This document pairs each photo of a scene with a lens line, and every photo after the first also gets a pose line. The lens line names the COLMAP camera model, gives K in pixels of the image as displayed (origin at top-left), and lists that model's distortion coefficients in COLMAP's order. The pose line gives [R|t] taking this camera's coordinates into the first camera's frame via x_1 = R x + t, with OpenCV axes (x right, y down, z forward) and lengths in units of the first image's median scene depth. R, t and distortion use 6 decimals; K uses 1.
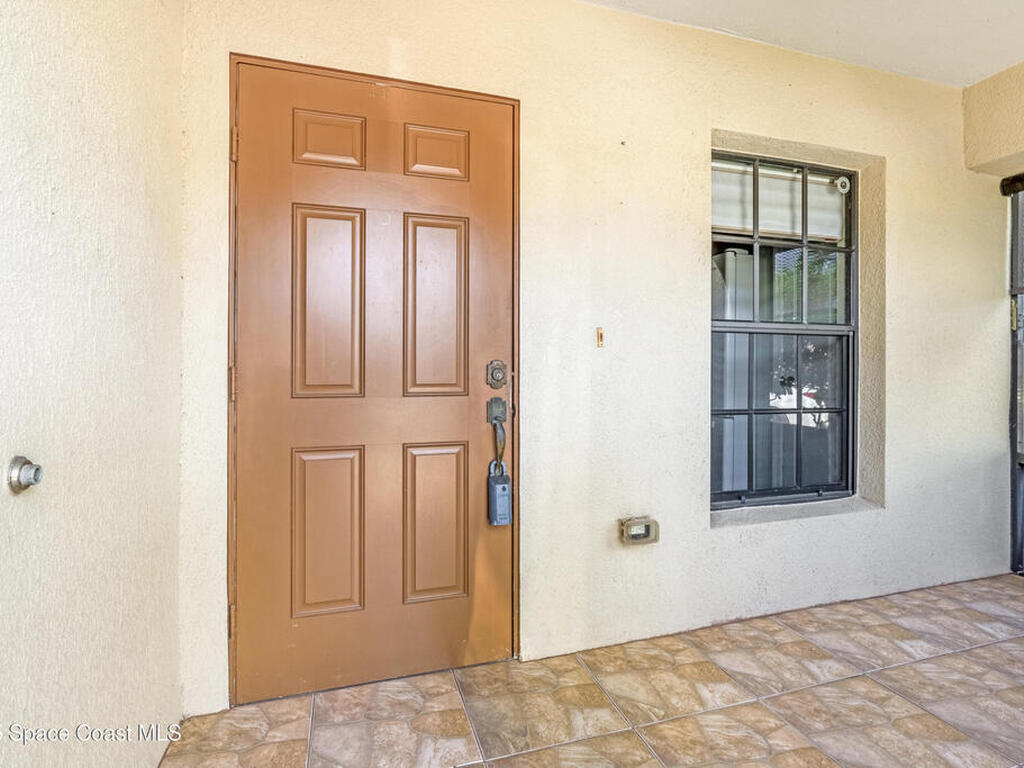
lens RADIAL K [[538.9, 0, 522.0], [0, 538.9, 369.4], [0, 0, 1]] dist [-0.004370, -0.000919]
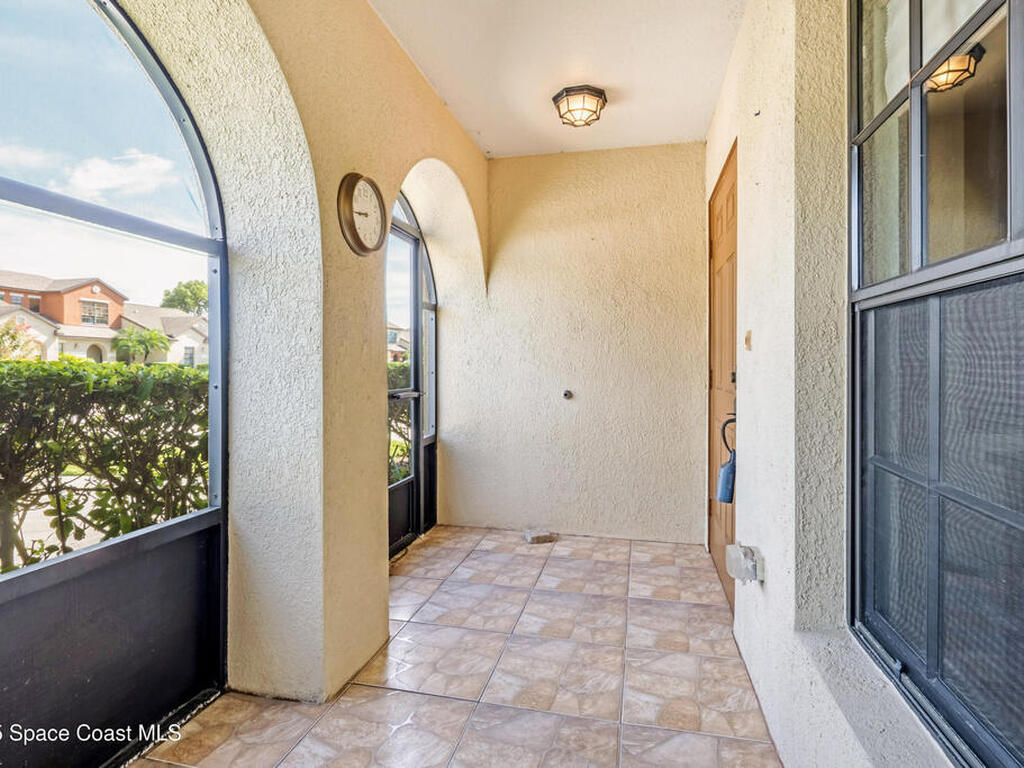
lens RADIAL K [[538.9, 0, 522.0], [0, 538.9, 369.4], [0, 0, 1]] dist [-0.004370, -0.000919]
pose [[-0.513931, 0.004766, -0.857818, 1.392440], [-0.000108, 0.999984, 0.005621, -0.025977], [0.857832, 0.002982, -0.513922, 1.377712]]
